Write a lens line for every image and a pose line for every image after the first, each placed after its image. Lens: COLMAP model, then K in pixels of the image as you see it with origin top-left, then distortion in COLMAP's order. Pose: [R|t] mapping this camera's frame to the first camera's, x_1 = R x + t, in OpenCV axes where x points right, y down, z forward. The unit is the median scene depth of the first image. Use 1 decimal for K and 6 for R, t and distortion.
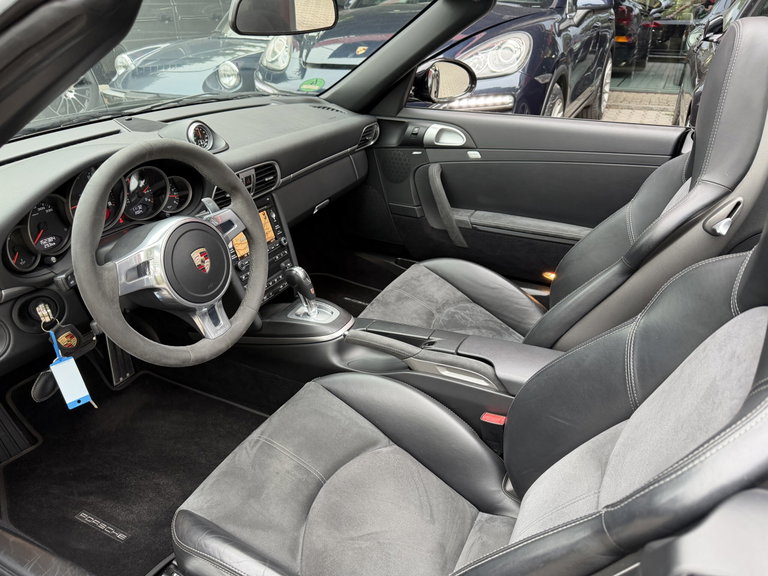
lens RADIAL K [[532.6, 0, 383.9], [0, 532.6, 297.3], [0, 0, 1]] dist [0.071301, -0.087007]
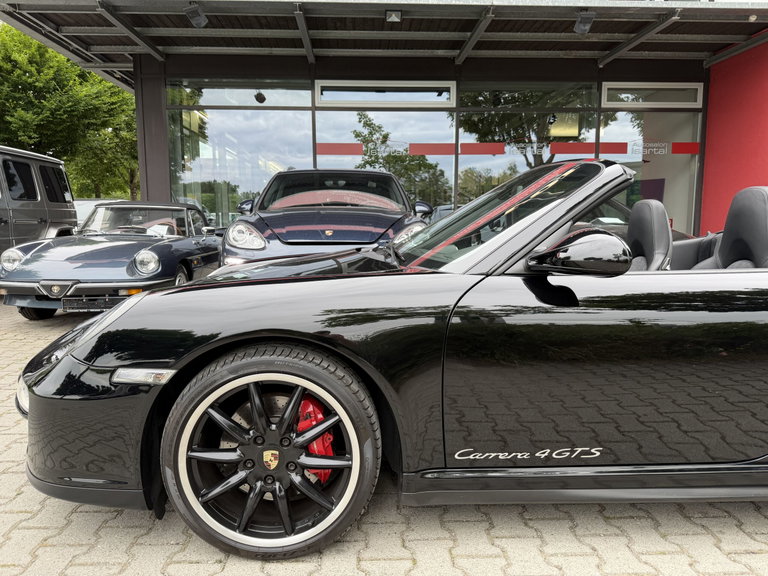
lens RADIAL K [[541.4, 0, 383.9], [0, 541.4, 286.4], [0, 0, 1]] dist [0.009710, -0.008600]
pose [[0.870159, -0.053954, 0.489809, -1.168046], [0.229537, 0.923945, -0.306004, 0.276730], [-0.436046, 0.378702, 0.816363, -0.344547]]
